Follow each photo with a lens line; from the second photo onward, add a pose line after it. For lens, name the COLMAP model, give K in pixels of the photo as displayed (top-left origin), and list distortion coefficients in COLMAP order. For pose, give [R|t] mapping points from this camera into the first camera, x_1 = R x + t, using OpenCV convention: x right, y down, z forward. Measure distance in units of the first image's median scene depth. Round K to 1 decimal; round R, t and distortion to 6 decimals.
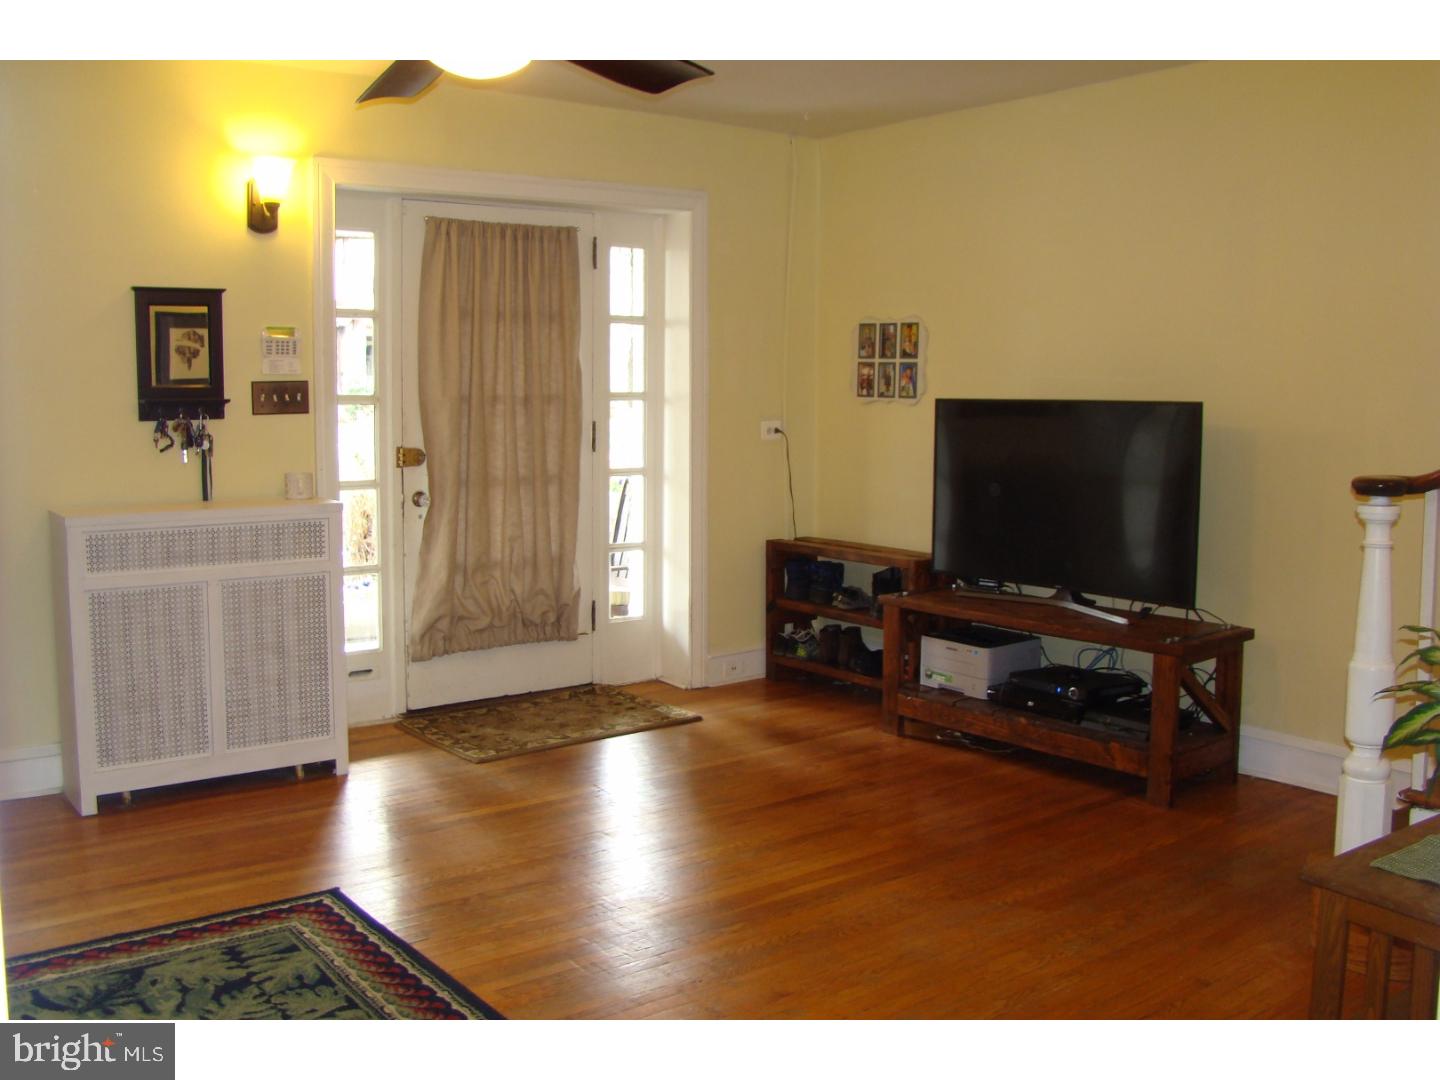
lens RADIAL K [[1353.0, 0, 720.0], [0, 1353.0, 540.0], [0, 0, 1]] dist [-0.179835, 0.122397]
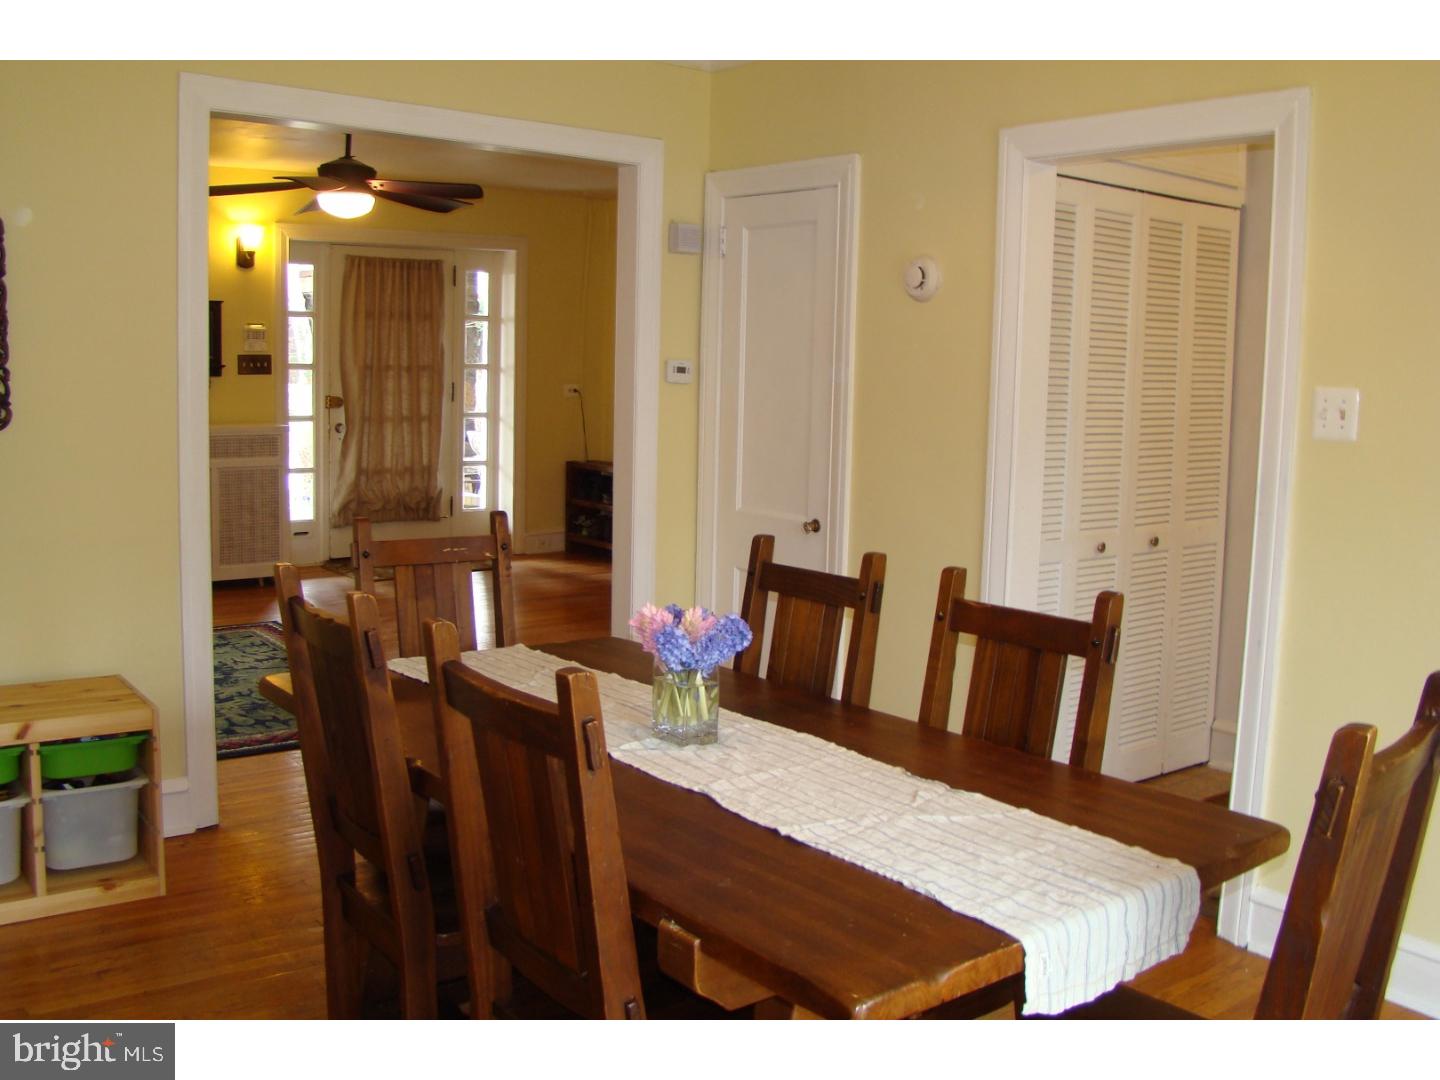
lens RADIAL K [[1353.0, 0, 720.0], [0, 1353.0, 540.0], [0, 0, 1]] dist [-0.179835, 0.122397]
pose [[0.999709, 0.018090, 0.015984, 0.215158], [-0.018405, 0.999635, 0.019788, 0.064912], [-0.015620, -0.020077, 0.999676, -0.629726]]
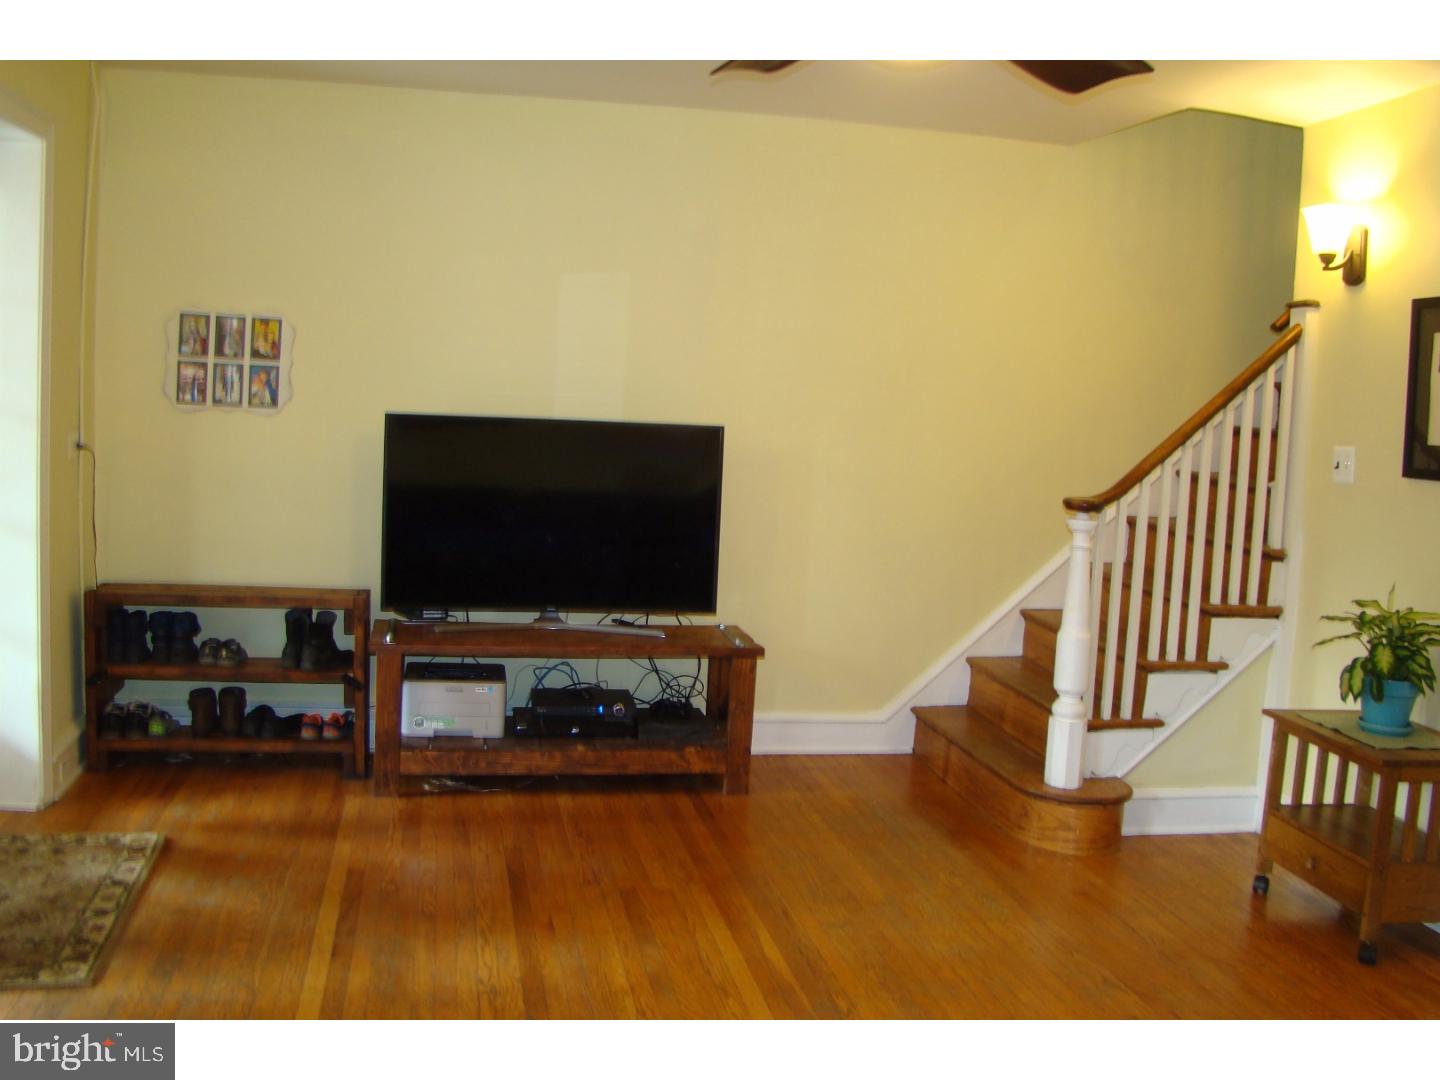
lens RADIAL K [[1353.0, 0, 720.0], [0, 1353.0, 540.0], [0, 0, 1]] dist [-0.179835, 0.122397]
pose [[0.444068, -0.073900, 0.892940, -0.524234], [0.051433, 0.997052, 0.056938, -0.059472], [-0.894516, 0.020642, 0.446560, 0.406484]]
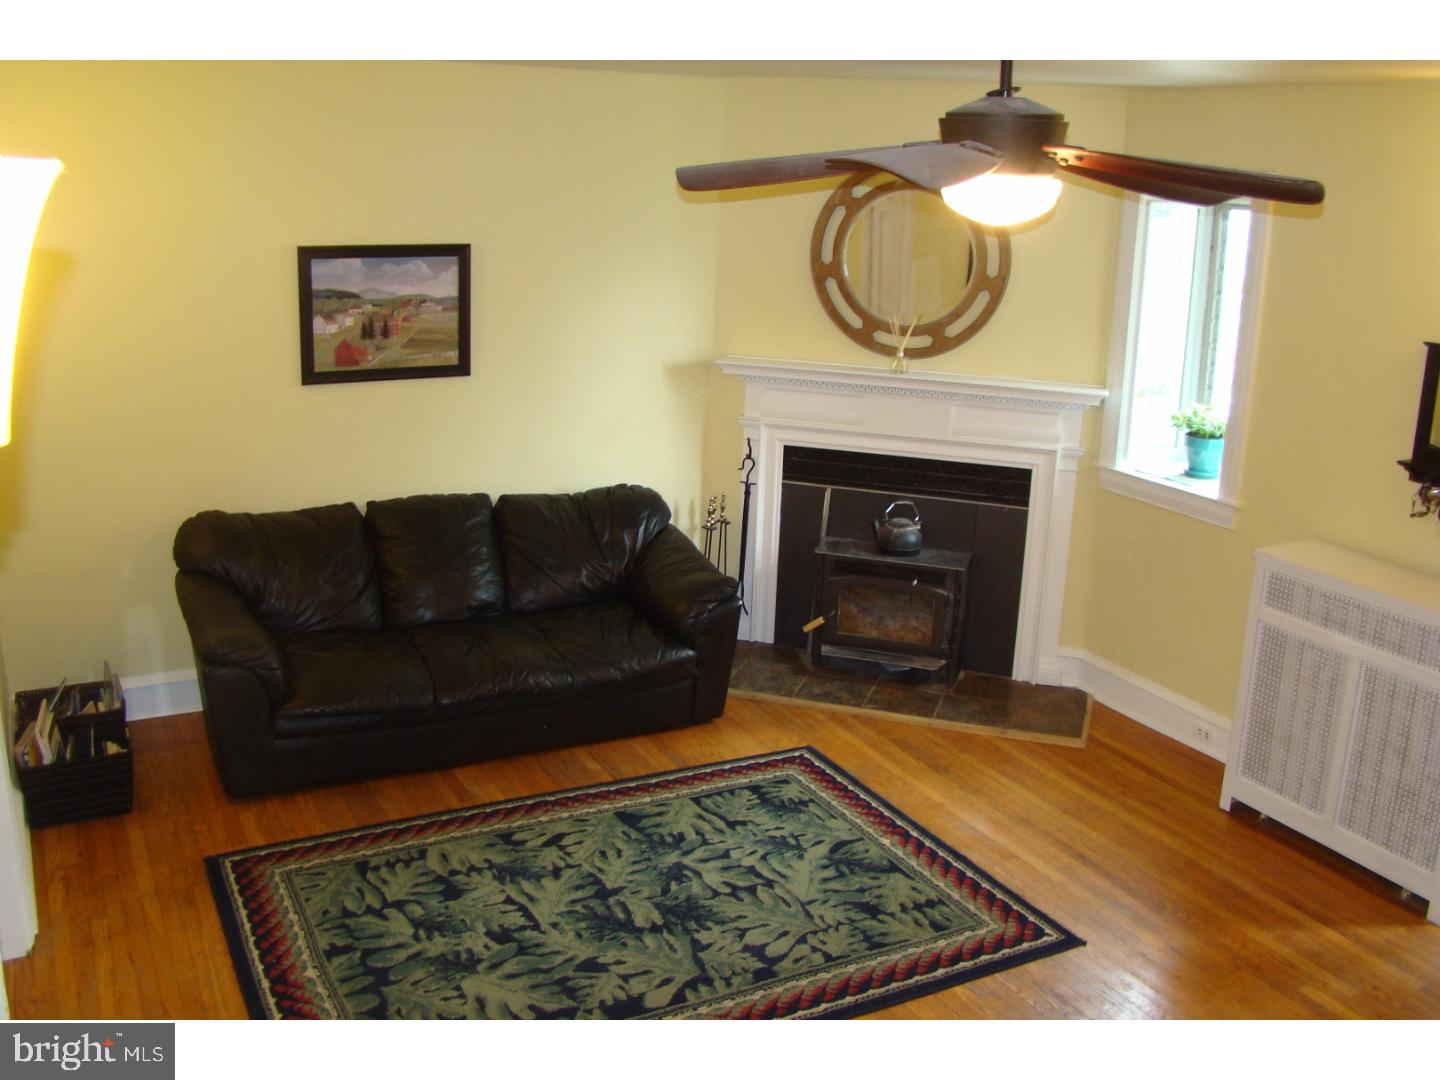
lens RADIAL K [[1353.0, 0, 720.0], [0, 1353.0, 540.0], [0, 0, 1]] dist [-0.179835, 0.122397]
pose [[-0.194257, 0.247327, -0.949260, 0.479131], [-0.126994, 0.953209, 0.274344, -0.207100], [0.972696, 0.173844, -0.153759, 0.561937]]
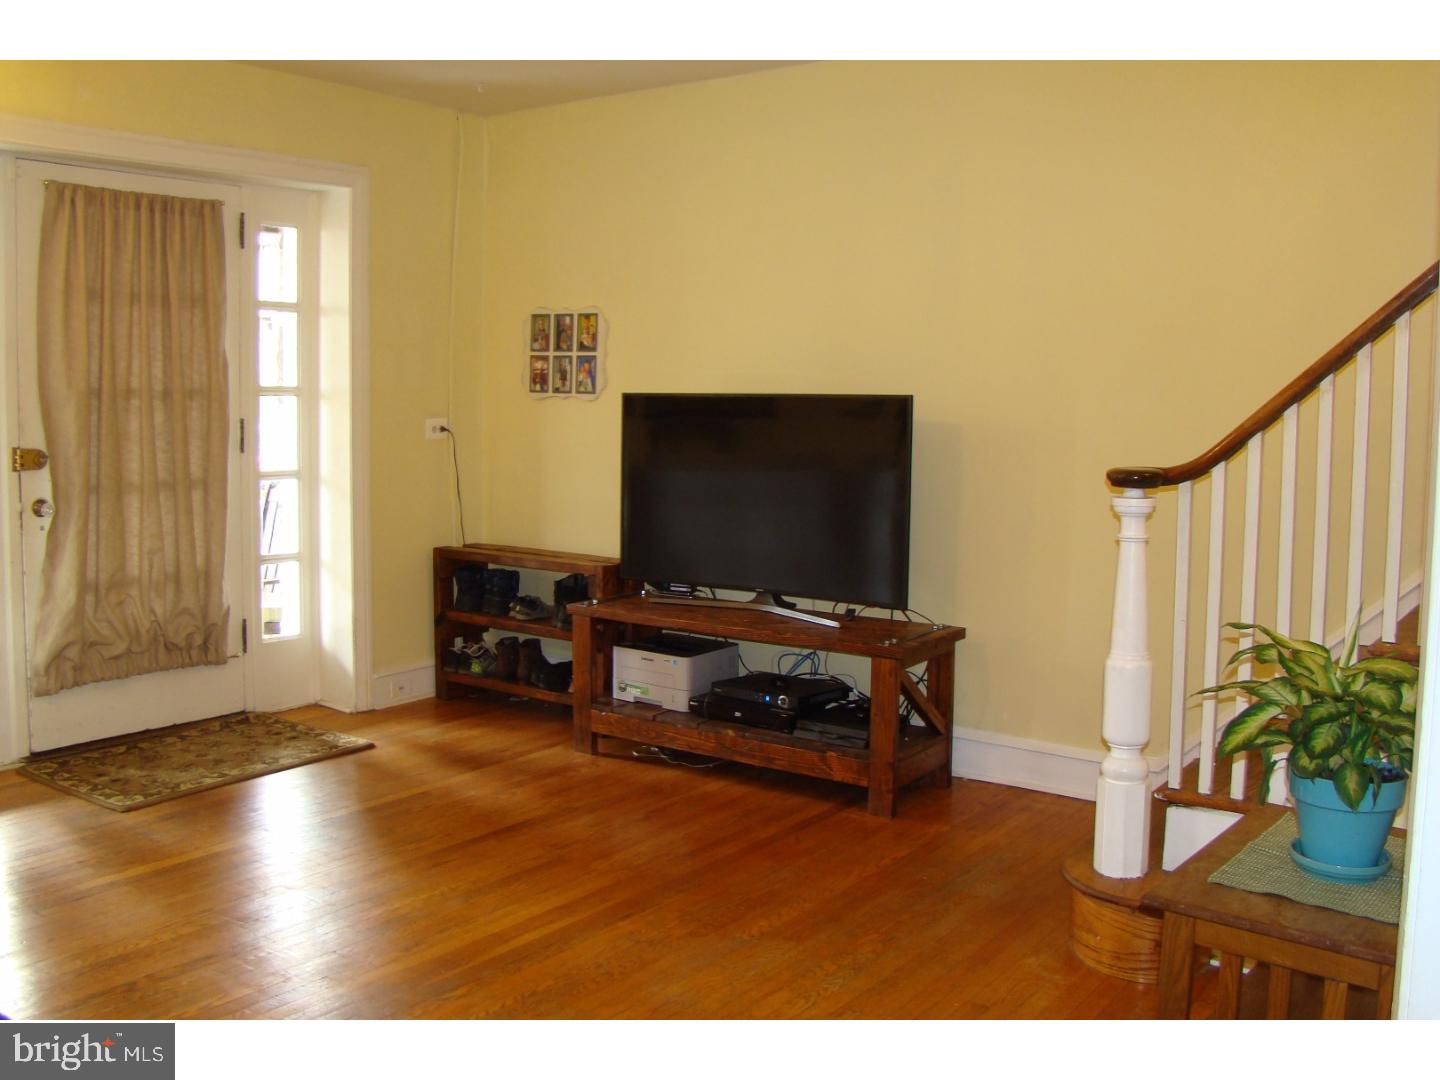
lens RADIAL K [[1353.0, 0, 720.0], [0, 1353.0, 540.0], [0, 0, 1]] dist [-0.179835, 0.122397]
pose [[0.960345, -0.019157, 0.278155, -0.037492], [0.020282, 0.999794, -0.001167, -0.000113], [-0.278075, 0.006762, 0.960536, 0.075909]]
